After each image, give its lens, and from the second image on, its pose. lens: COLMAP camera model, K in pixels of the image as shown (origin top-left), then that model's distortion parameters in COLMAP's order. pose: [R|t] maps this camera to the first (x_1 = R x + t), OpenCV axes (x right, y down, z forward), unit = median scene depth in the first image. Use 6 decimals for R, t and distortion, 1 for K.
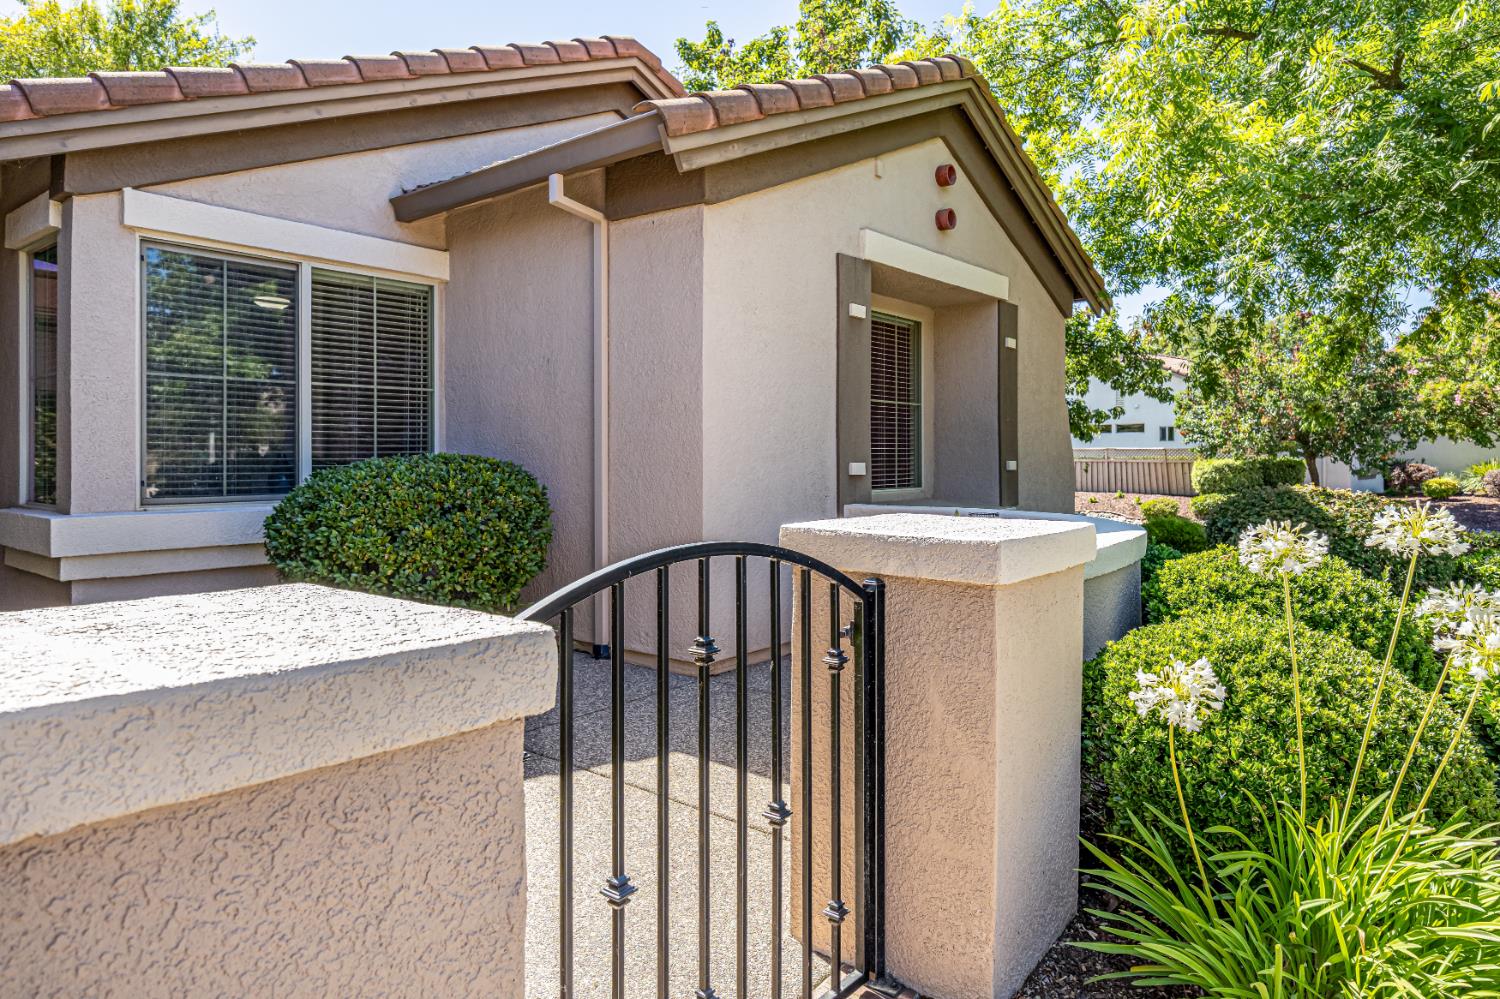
lens RADIAL K [[925.9, 0, 750.3], [0, 925.9, 458.8], [0, 0, 1]] dist [0.002307, 0.001141]
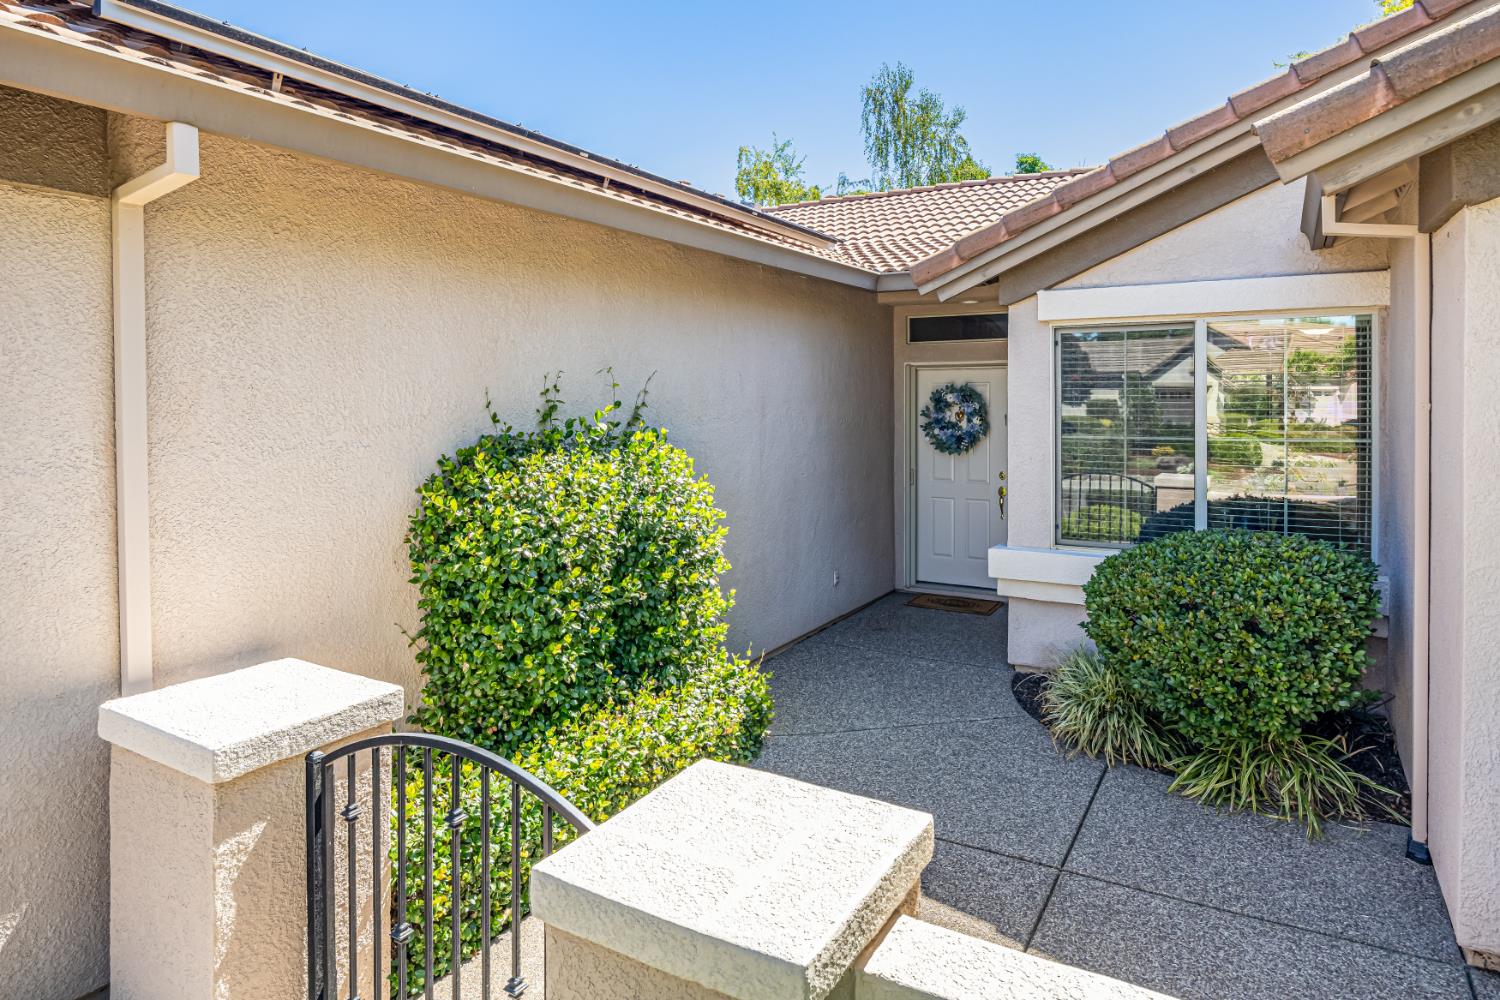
lens RADIAL K [[891.7, 0, 748.3], [0, 891.7, 420.2], [0, 0, 1]] dist [0.003787, 0.000578]
pose [[0.146948, 0.018671, -0.988968, 0.455923], [0.004058, 0.999802, 0.019478, -0.142383], [0.989136, -0.006876, 0.146843, 0.431594]]
